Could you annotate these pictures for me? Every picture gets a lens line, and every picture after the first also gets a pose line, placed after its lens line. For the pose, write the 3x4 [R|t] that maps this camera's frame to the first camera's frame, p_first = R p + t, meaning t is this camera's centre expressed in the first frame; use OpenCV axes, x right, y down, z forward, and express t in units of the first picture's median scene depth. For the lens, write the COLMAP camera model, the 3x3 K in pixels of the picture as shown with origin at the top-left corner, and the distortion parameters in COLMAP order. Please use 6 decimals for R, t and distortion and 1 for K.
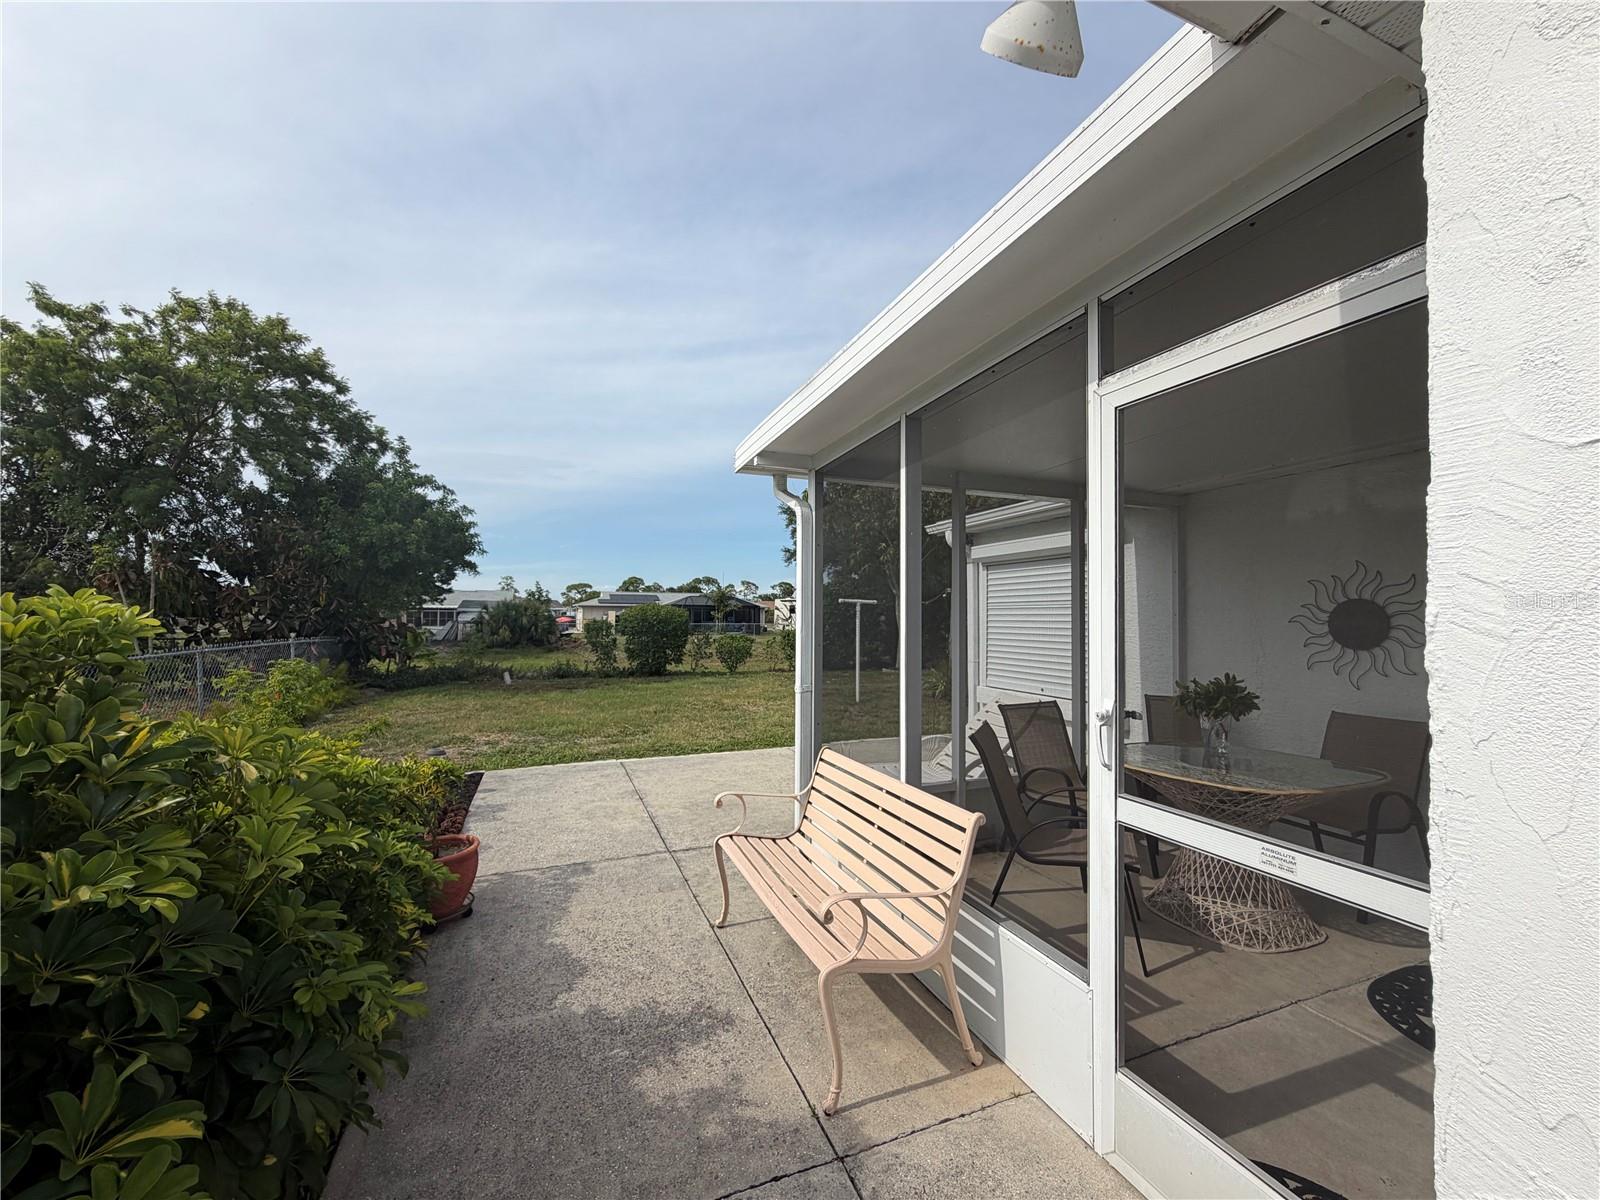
lens RADIAL K [[645.0, 0, 800.7], [0, 645.0, 601.8], [0, 0, 1]] dist [0.003484, 0.000175]
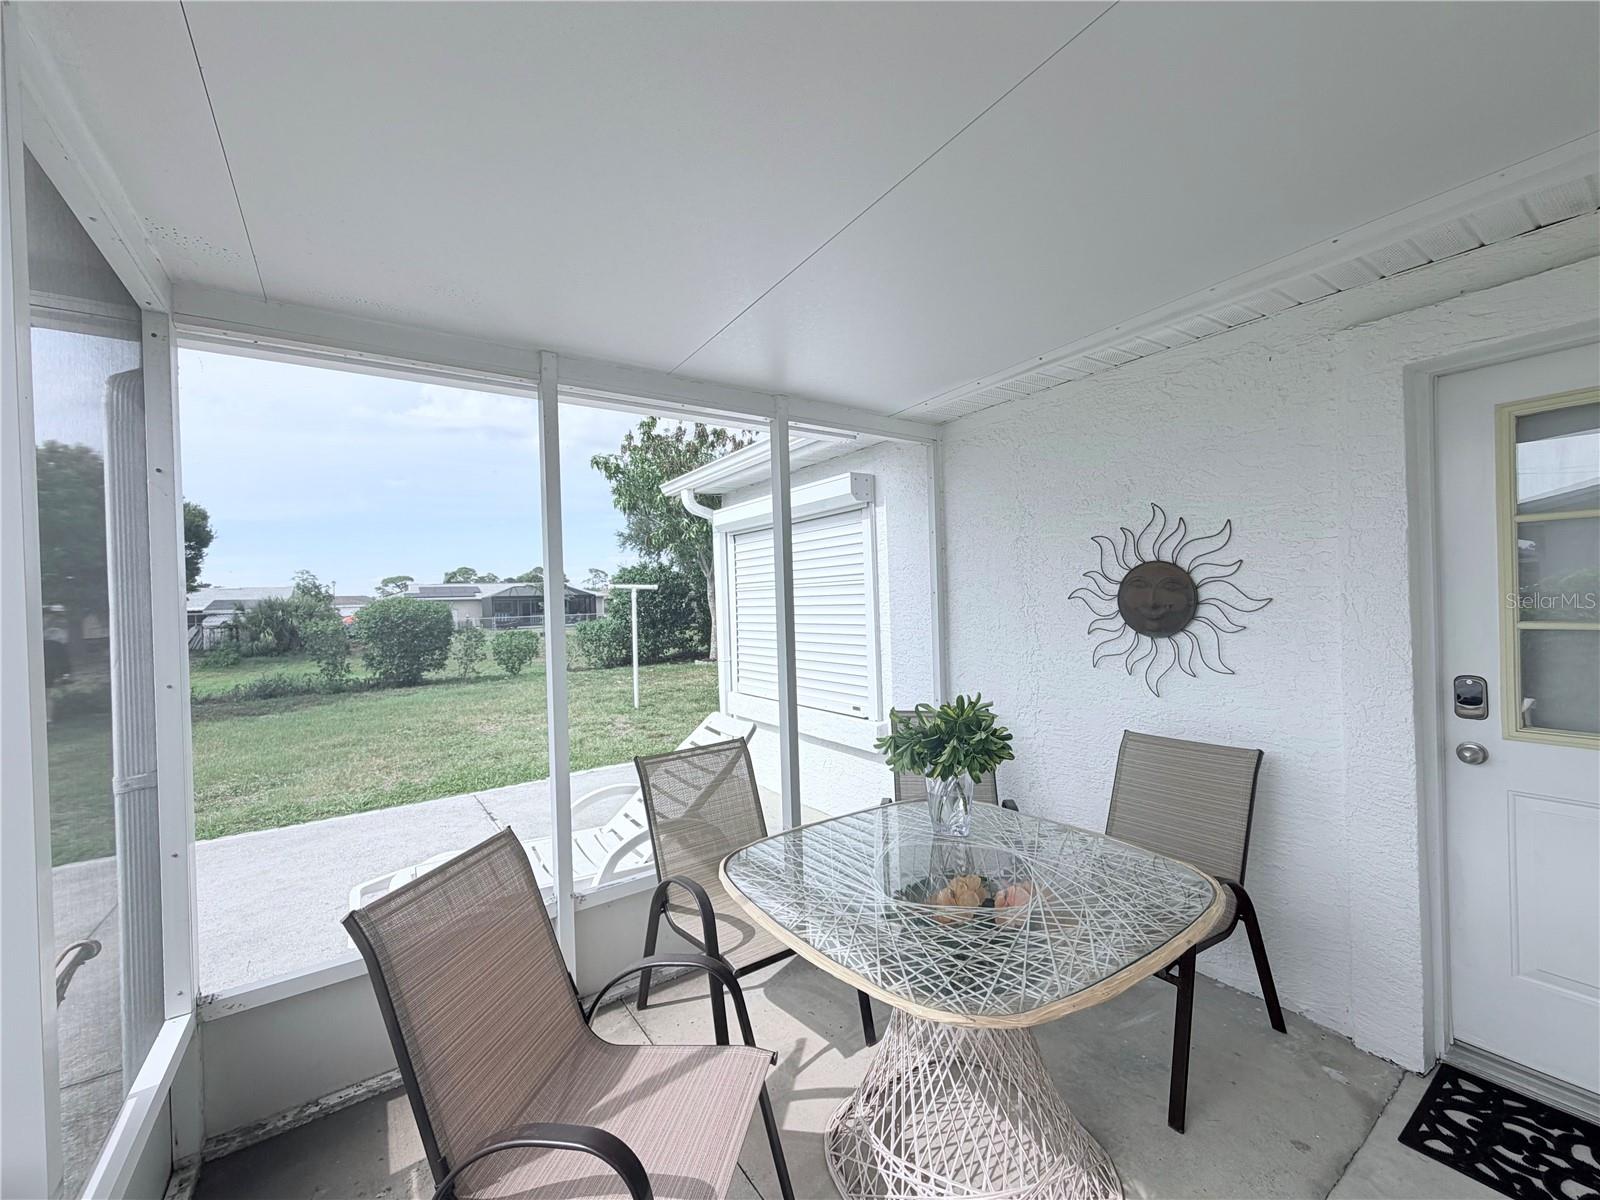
lens RADIAL K [[645.0, 0, 800.8], [0, 645.0, 602.8], [0, 0, 1]] dist [0.003484, 0.000175]
pose [[0.974599, -0.037577, 0.220783, 0.118034], [0.031934, 0.999067, 0.029071, 0.002449], [-0.221670, -0.021282, 0.974890, 0.142522]]
